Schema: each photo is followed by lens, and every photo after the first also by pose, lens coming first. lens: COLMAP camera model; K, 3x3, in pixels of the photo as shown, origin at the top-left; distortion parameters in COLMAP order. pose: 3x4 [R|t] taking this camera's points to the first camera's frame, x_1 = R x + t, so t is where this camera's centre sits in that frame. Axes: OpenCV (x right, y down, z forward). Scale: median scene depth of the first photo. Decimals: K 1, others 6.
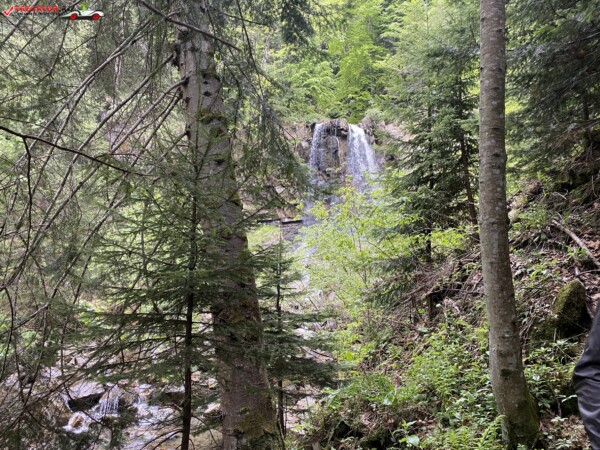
lens RADIAL K [[456.7, 0, 288.8], [0, 456.7, 233.3], [0, 0, 1]] dist [0.013422, -0.029105]
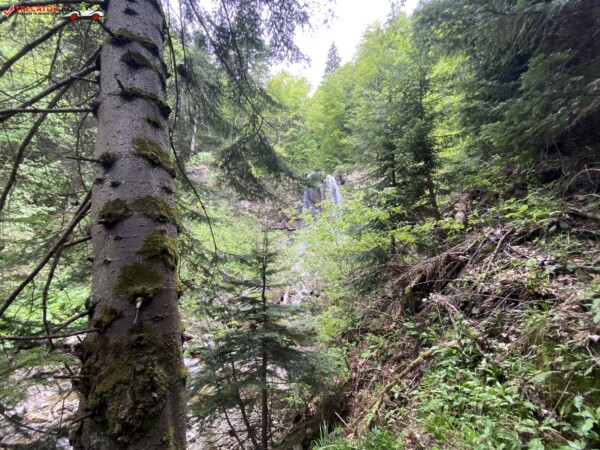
lens RADIAL K [[241.9, 0, 296.6], [0, 241.9, 230.6], [0, 0, 1]] dist [-0.001176, -0.012859]
pose [[0.999948, 0.002797, 0.009844, 0.008688], [-0.002512, 0.999582, -0.028801, 0.004445], [-0.009921, 0.028775, 0.999537, 0.081392]]
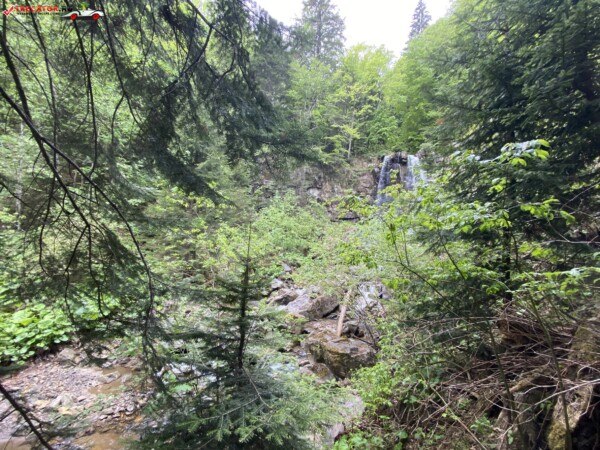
lens RADIAL K [[241.9, 0, 294.9], [0, 241.9, 228.4], [0, 0, 1]] dist [-0.001176, -0.012859]
pose [[0.951985, 0.022546, -0.305315, 0.026355], [-0.018539, 0.999700, 0.016017, -0.003573], [0.305584, -0.009587, 0.952117, 0.132475]]
